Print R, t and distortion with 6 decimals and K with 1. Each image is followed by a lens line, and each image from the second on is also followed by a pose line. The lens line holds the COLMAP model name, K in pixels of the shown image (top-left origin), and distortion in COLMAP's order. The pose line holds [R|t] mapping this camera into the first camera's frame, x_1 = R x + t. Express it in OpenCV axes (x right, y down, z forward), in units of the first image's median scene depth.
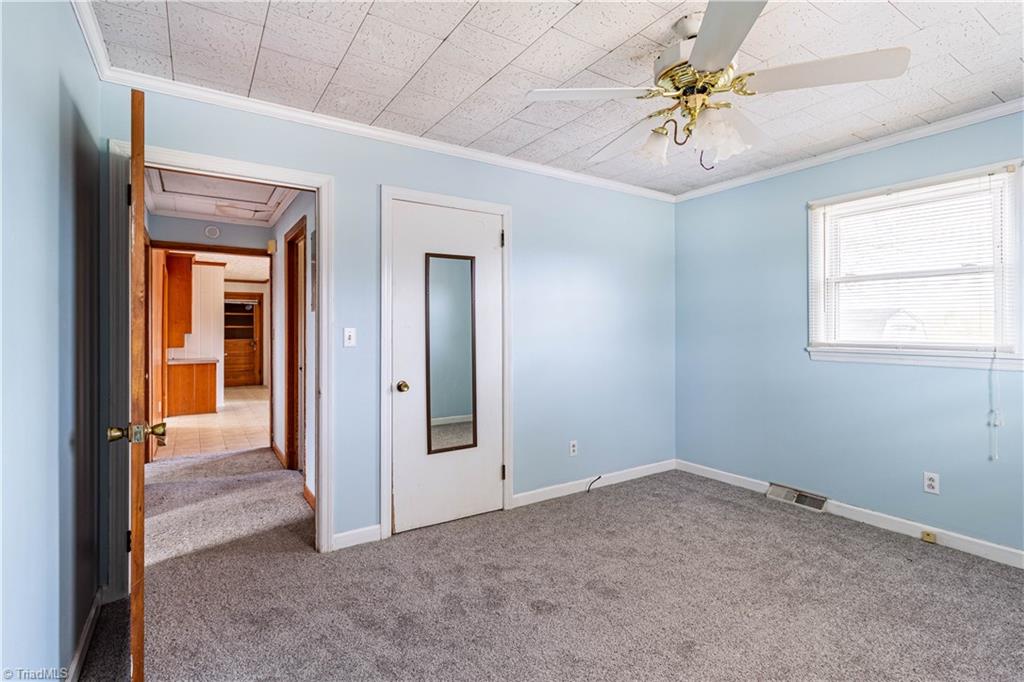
lens RADIAL K [[490.0, 0, 512.1], [0, 490.0, 332.2], [0, 0, 1]] dist [0.003471, -0.001358]
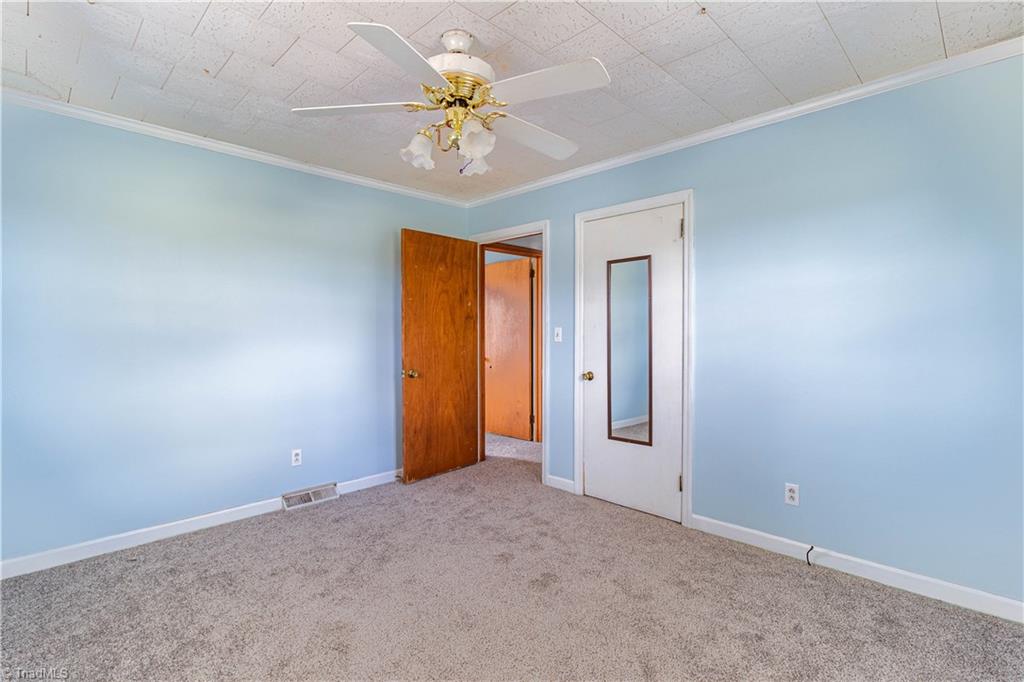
lens RADIAL K [[490.0, 0, 517.1], [0, 490.0, 341.9], [0, 0, 1]] dist [0.003471, -0.001358]
pose [[0.209449, 0.020595, -0.977603, 0.873051], [-0.003247, 0.999787, 0.020366, 0.002591], [0.977814, -0.001092, 0.209471, 0.546417]]
